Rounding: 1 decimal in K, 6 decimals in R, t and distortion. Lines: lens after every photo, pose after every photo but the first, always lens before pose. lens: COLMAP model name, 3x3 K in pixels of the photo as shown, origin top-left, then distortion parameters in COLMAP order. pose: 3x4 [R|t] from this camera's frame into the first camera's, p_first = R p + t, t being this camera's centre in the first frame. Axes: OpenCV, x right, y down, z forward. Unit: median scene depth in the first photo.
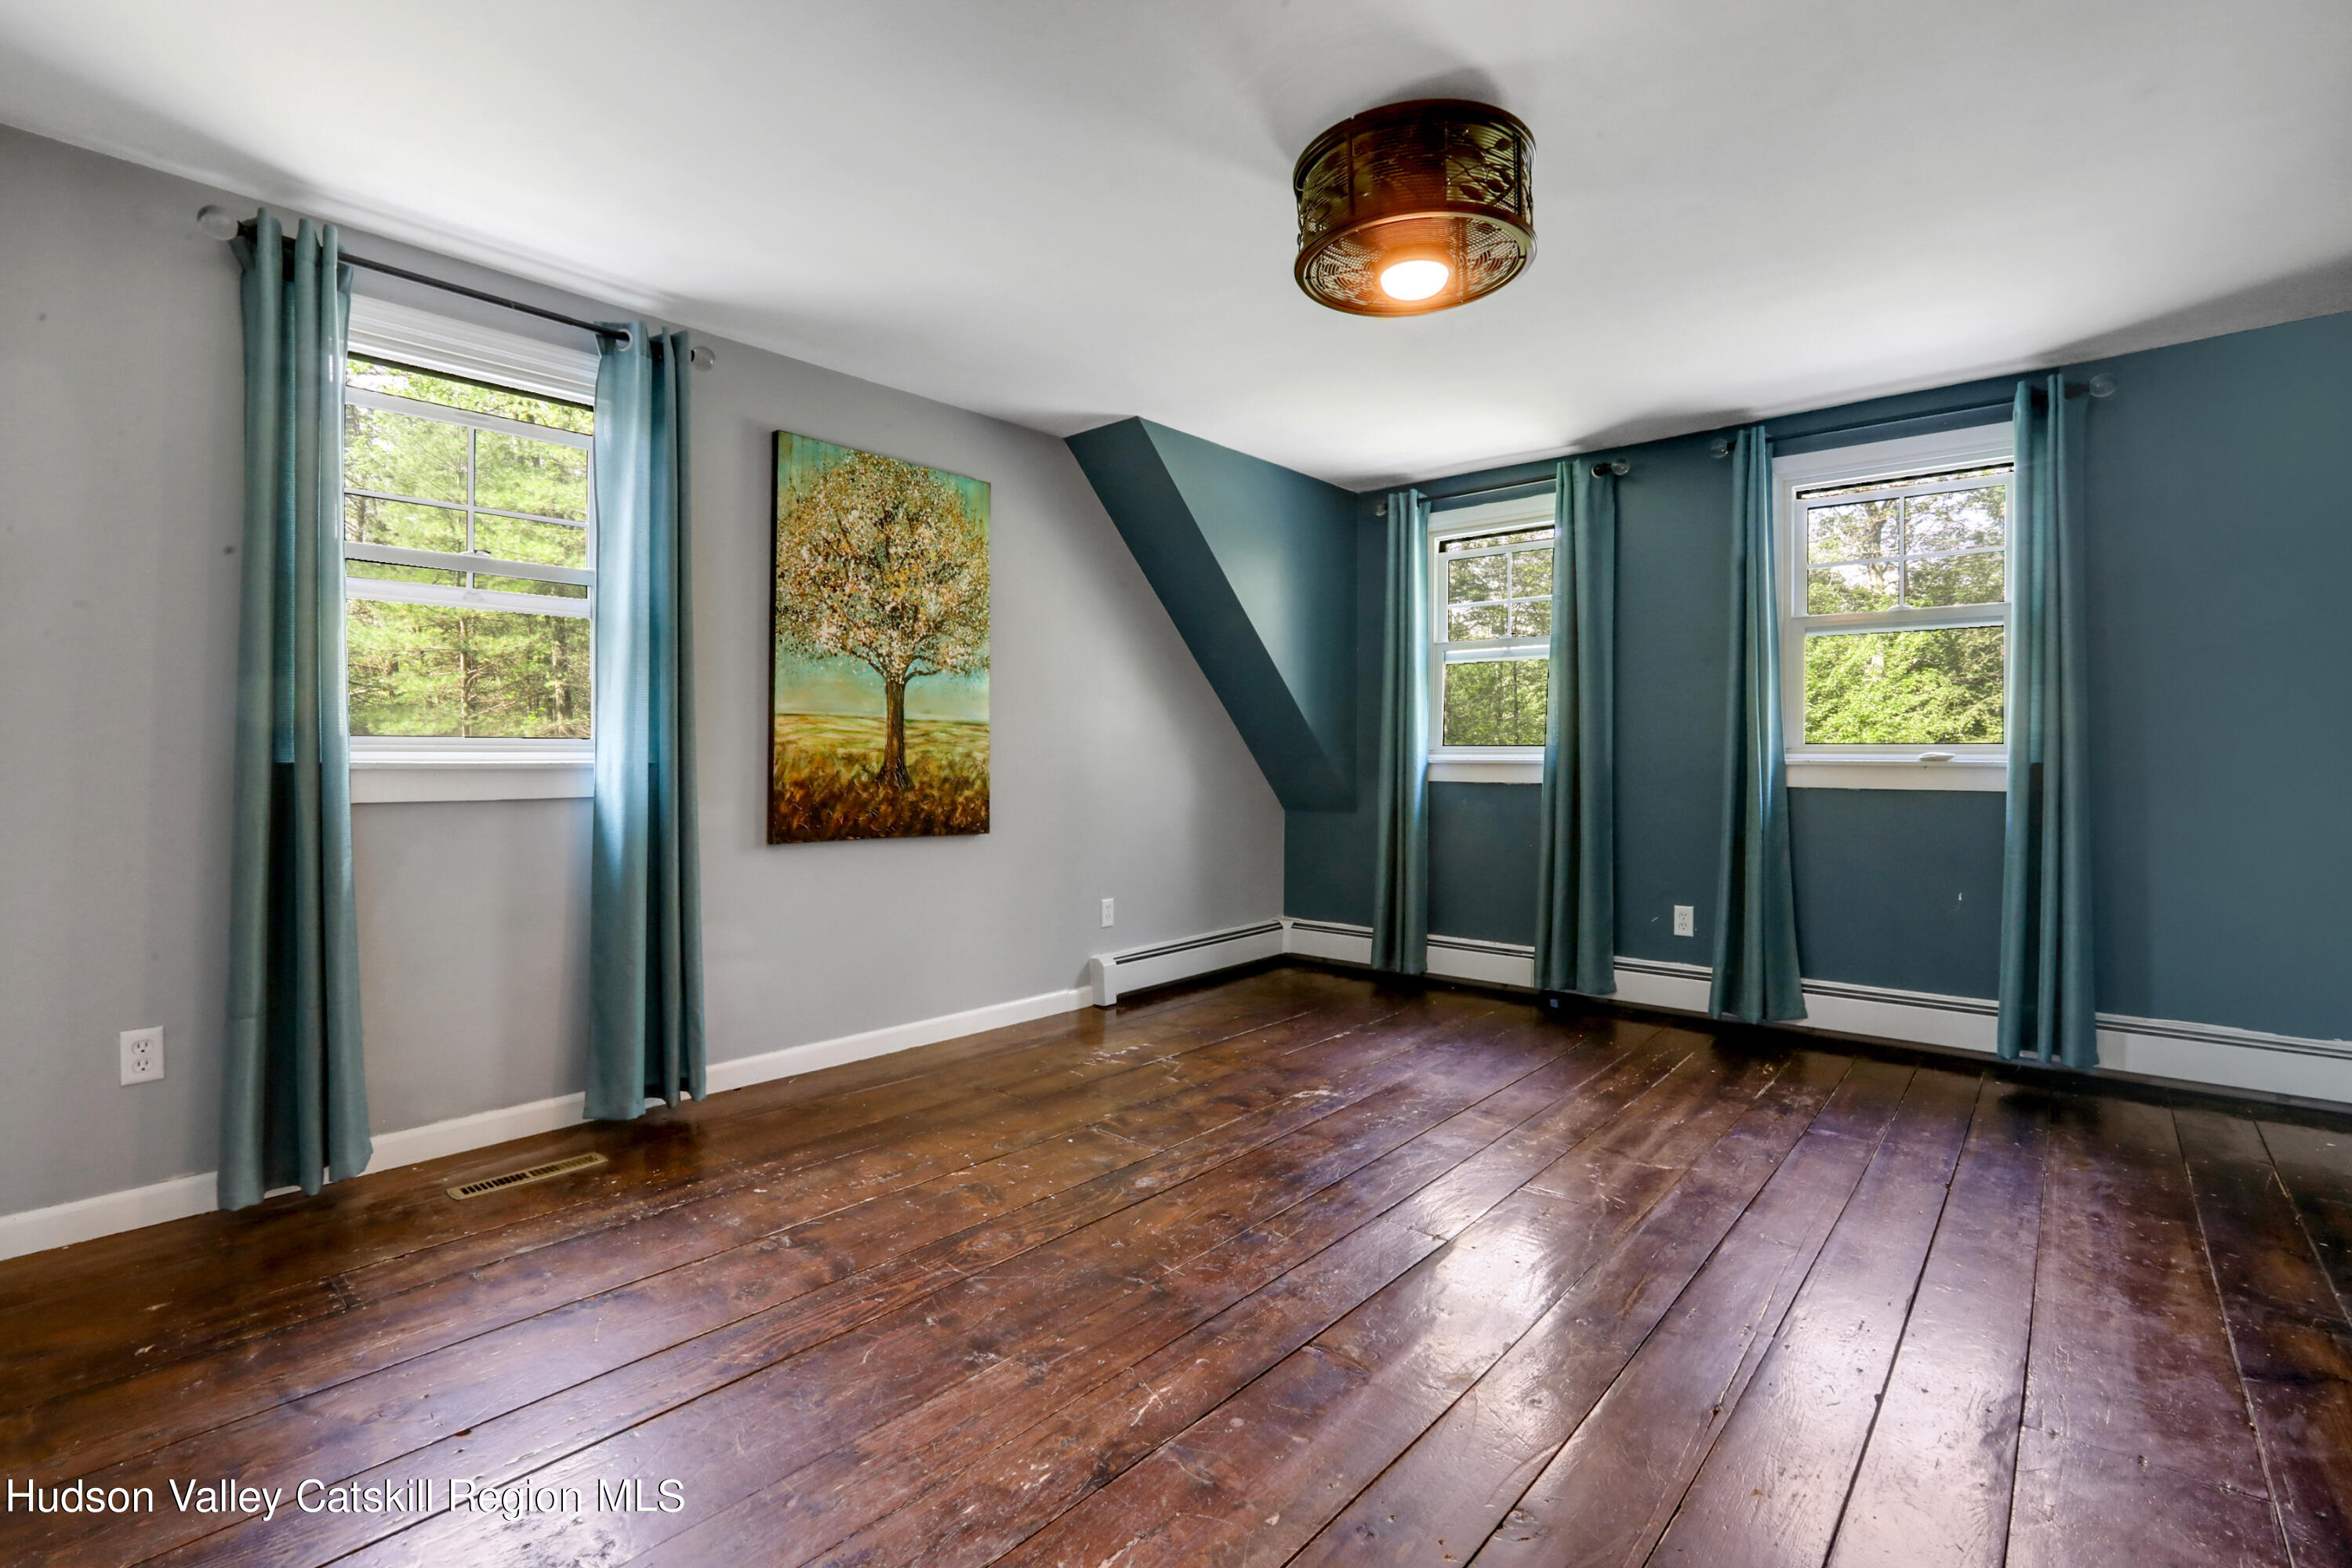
lens RADIAL K [[1066.5, 0, 1171.2], [0, 1066.5, 772.6], [0, 0, 1]] dist [-0.033968, 0.004830]
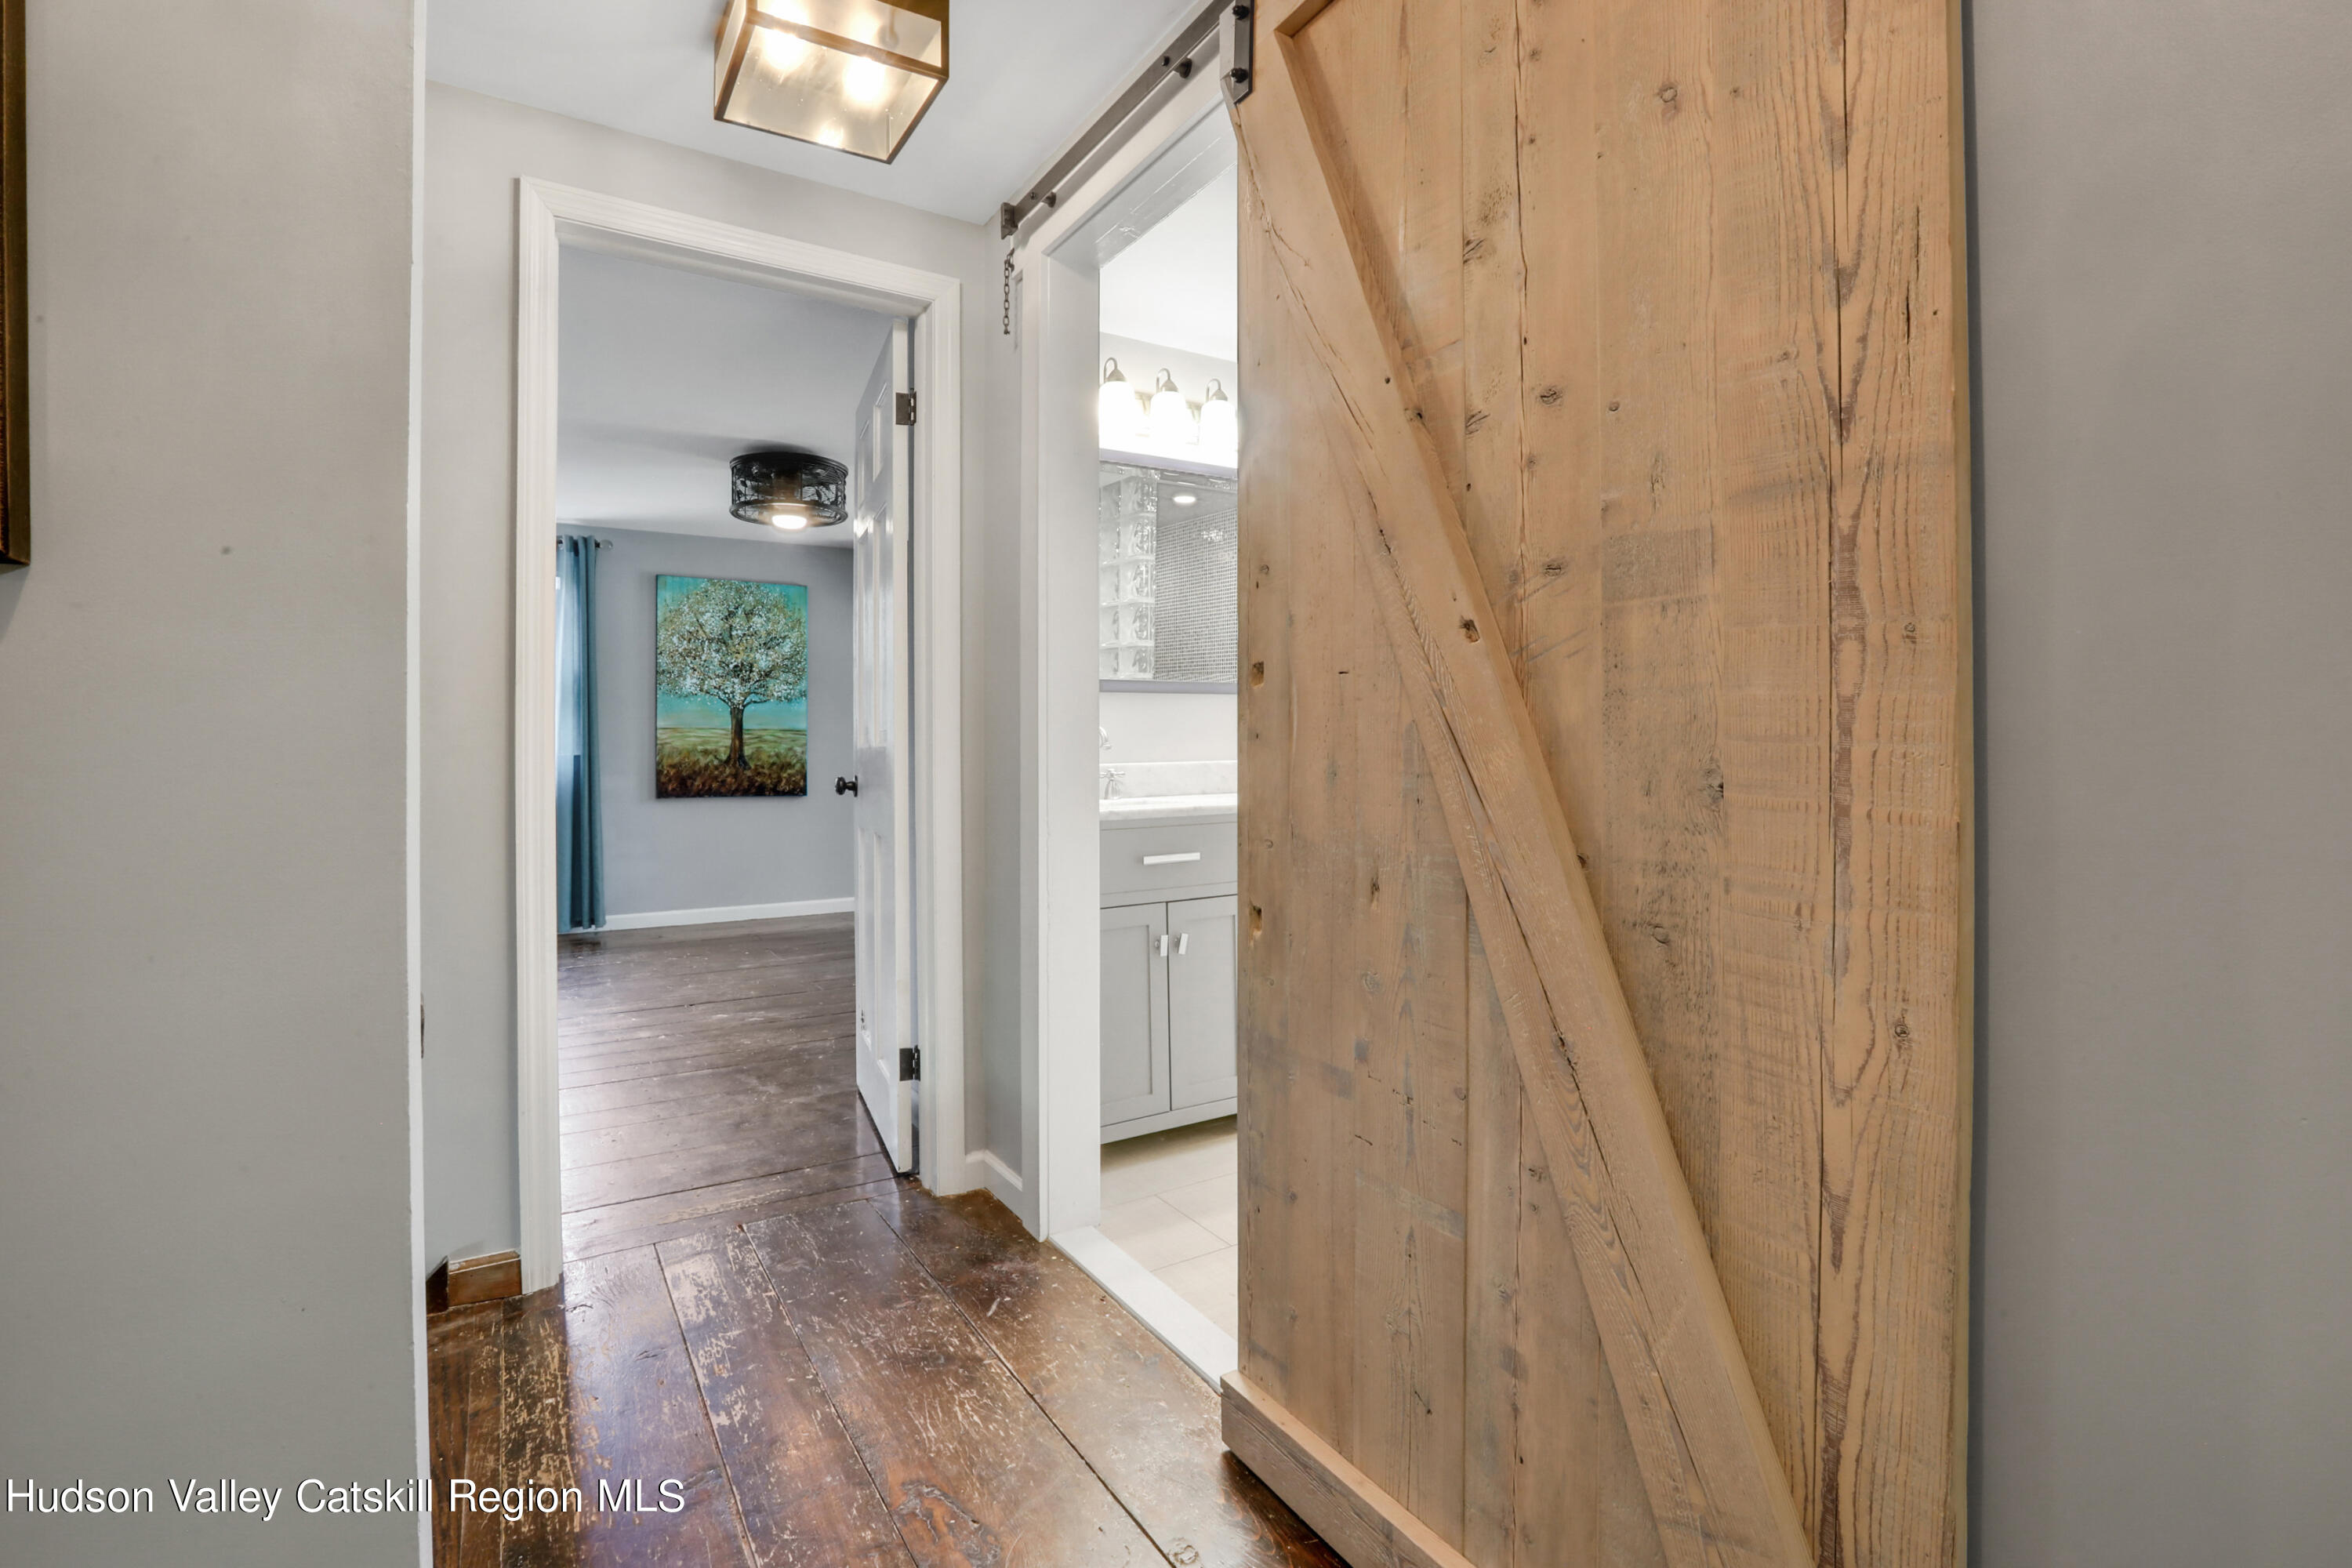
lens RADIAL K [[1066.5, 0, 1178.3], [0, 1066.5, 773.0], [0, 0, 1]] dist [-0.033968, 0.004830]
pose [[0.961978, 0.003351, -0.273108, 0.918227], [0.001118, 0.999868, 0.016207, -0.005310], [0.273126, -0.015896, 0.961847, -0.484536]]
